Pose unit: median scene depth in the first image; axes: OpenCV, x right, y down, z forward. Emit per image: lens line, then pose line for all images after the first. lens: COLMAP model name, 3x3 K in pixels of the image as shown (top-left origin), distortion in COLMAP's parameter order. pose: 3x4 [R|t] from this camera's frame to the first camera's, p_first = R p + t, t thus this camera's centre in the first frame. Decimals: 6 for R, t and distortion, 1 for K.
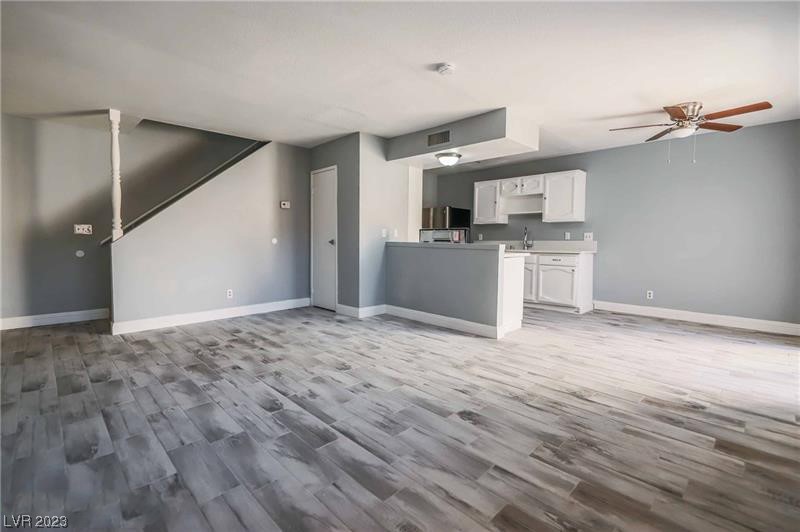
lens RADIAL K [[353.0, 0, 403.0], [0, 353.0, 260.3], [0, 0, 1]] dist [0.000747, -0.000167]
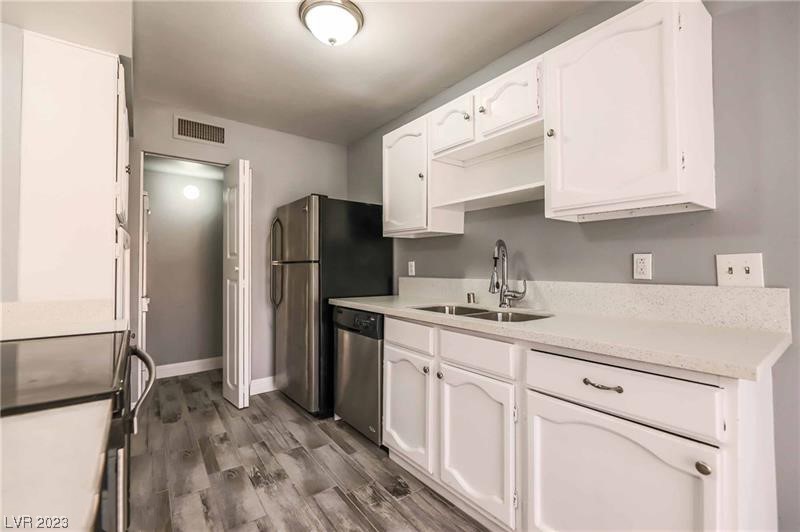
lens RADIAL K [[353.0, 0, 403.0], [0, 353.0, 260.3], [0, 0, 1]] dist [0.000747, -0.000167]
pose [[0.991032, -0.012207, -0.133066, 0.733754], [0.002700, 0.997444, -0.071397, -0.127406], [0.133597, 0.070397, 0.988532, 1.626647]]
